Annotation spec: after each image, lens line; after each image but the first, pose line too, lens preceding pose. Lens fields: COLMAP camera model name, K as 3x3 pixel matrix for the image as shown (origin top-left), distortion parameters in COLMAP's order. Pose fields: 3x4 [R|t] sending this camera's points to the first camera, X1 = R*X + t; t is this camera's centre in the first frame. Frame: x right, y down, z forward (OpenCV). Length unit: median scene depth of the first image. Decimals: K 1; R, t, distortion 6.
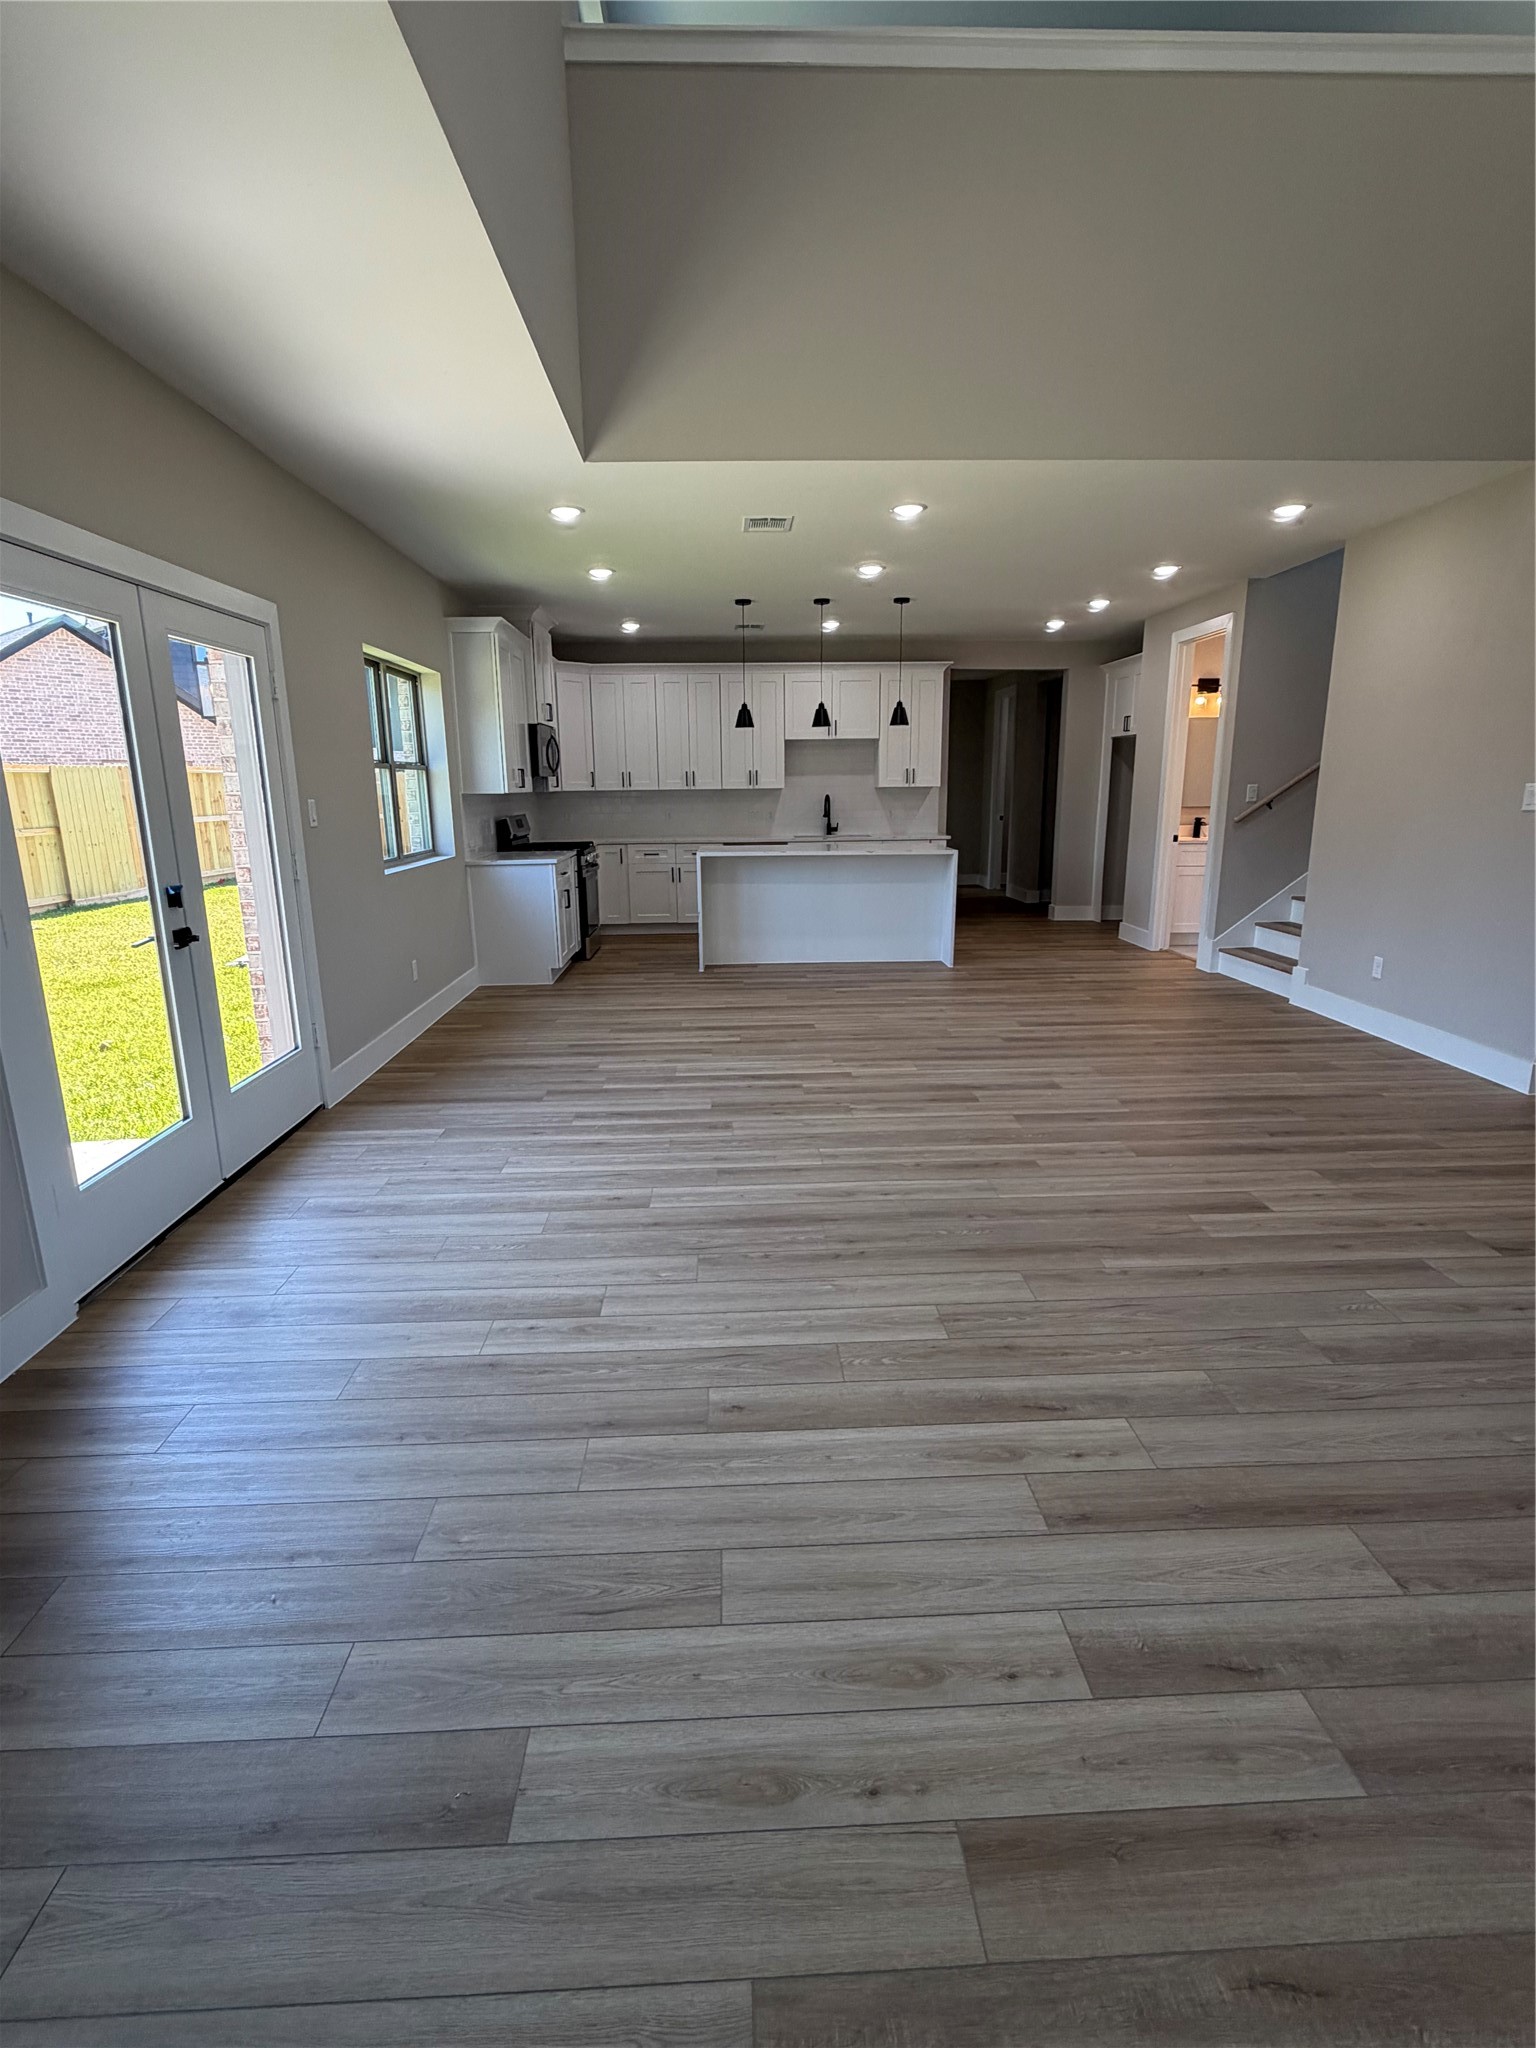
lens RADIAL K [[1008.9, 0, 768.6], [0, 1008.9, 1023.6], [0, 0, 1]] dist [0.000165, 0.000057]
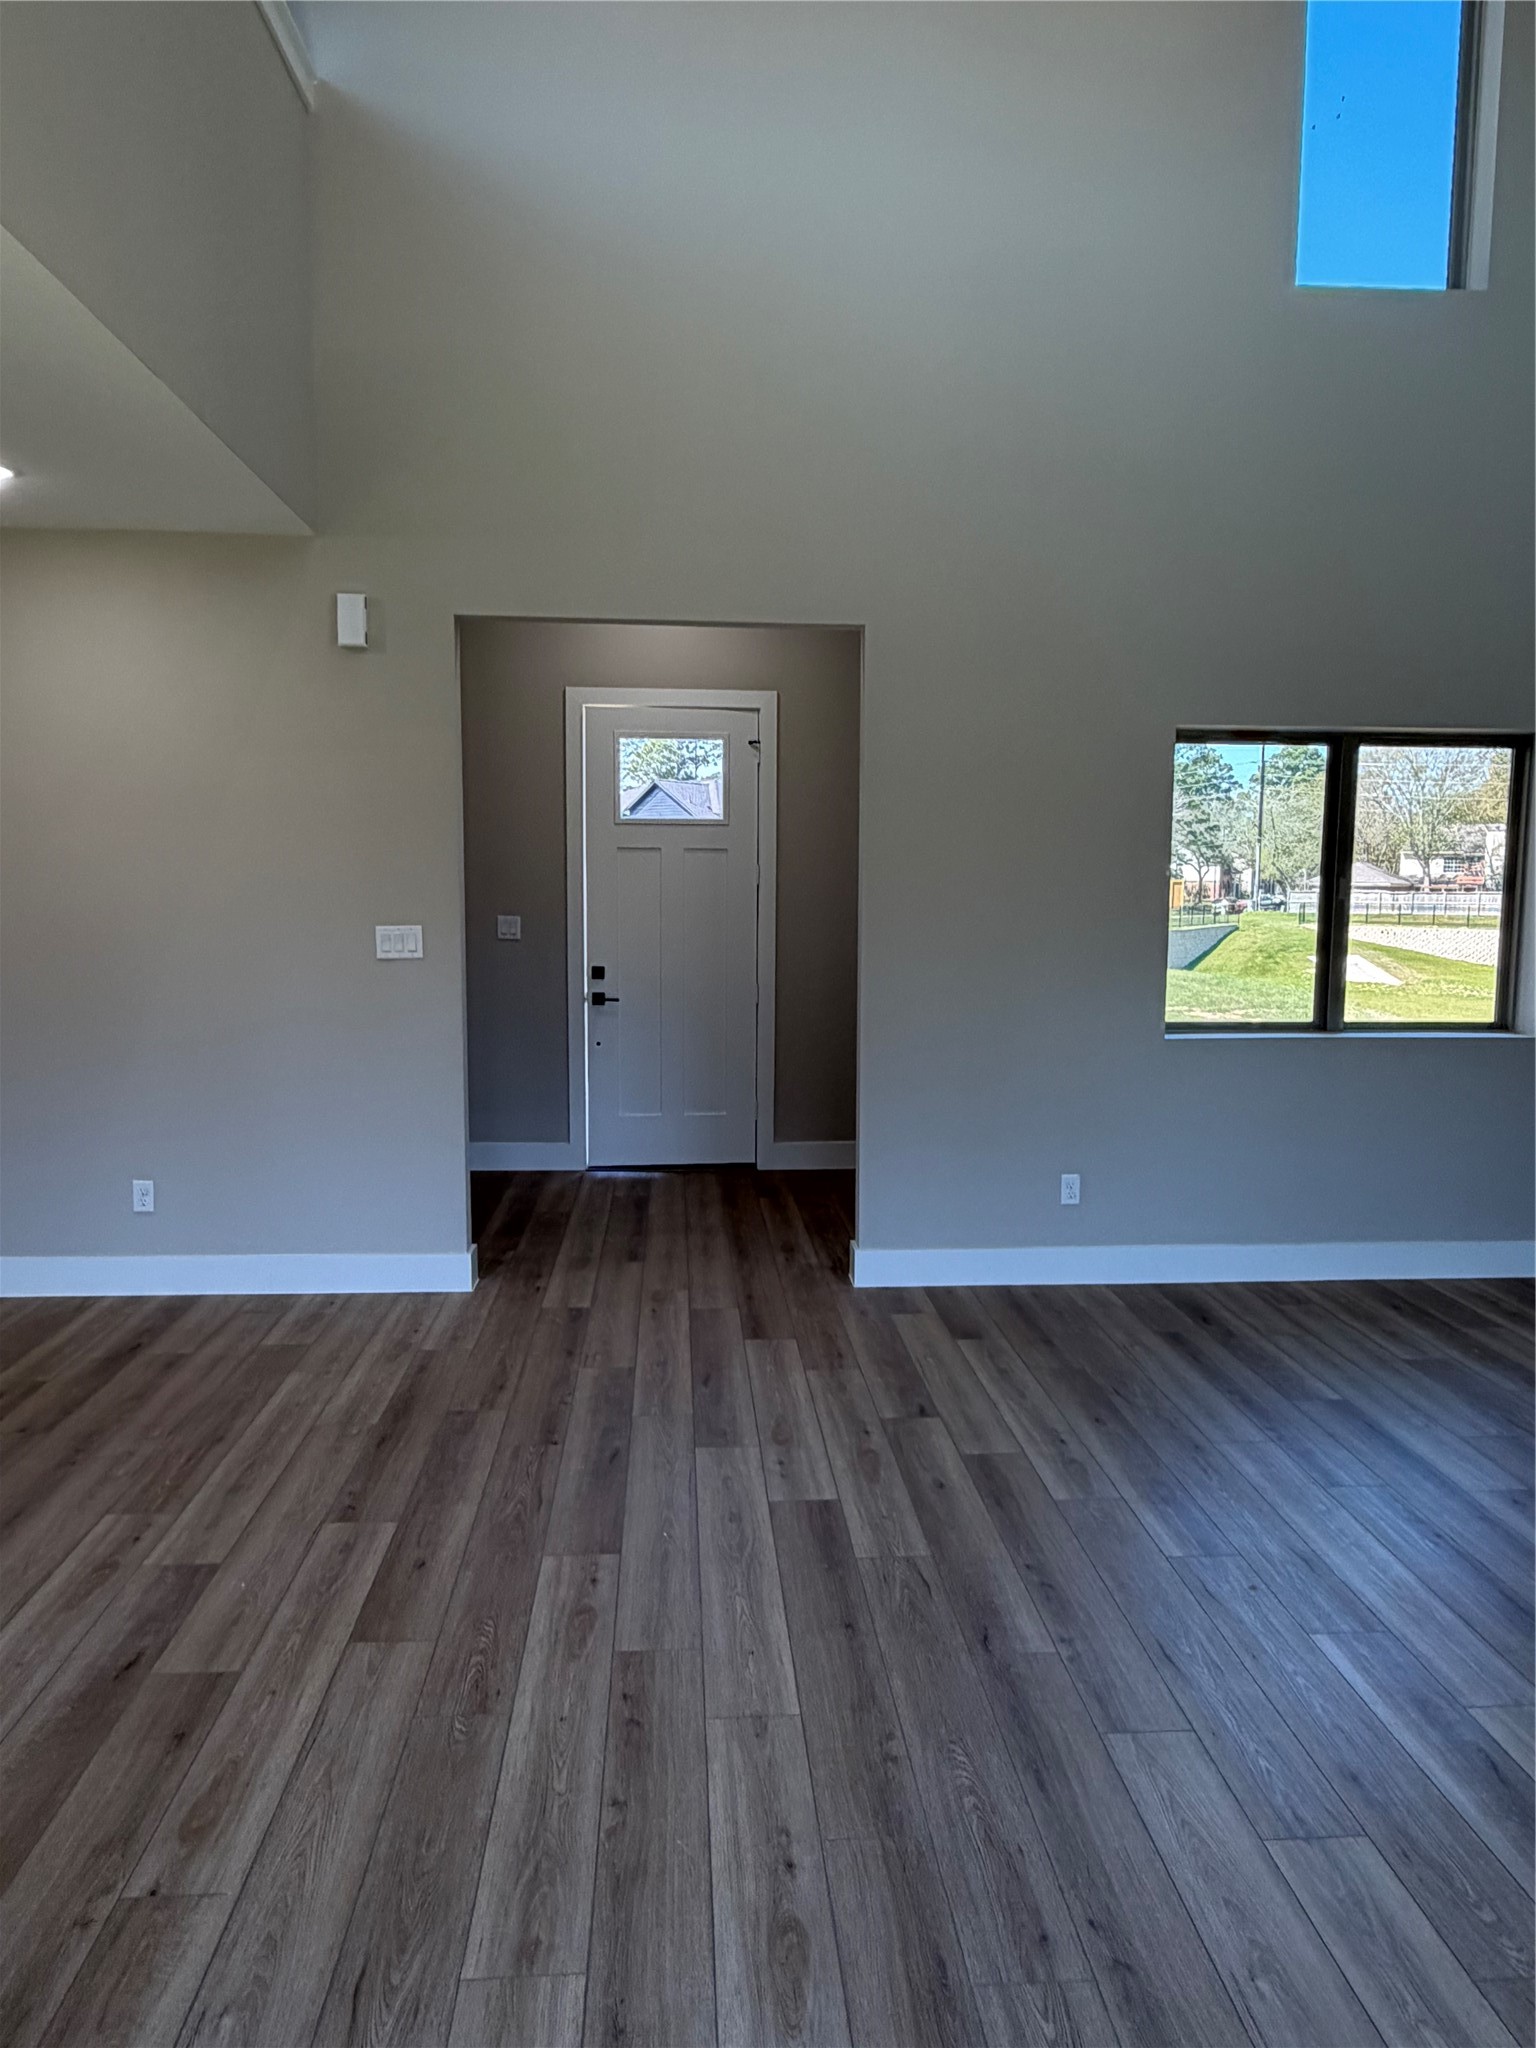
lens RADIAL K [[1371.0, 0, 771.0], [0, 1371.0, 1028.0], [0, 0, 1]] dist [-0.001443, -0.002177]
pose [[-0.023125, -0.094867, 0.995221, -0.397915], [0.228593, 0.968613, 0.097642, -0.220248], [-0.973247, 0.229759, -0.000713, 0.822194]]
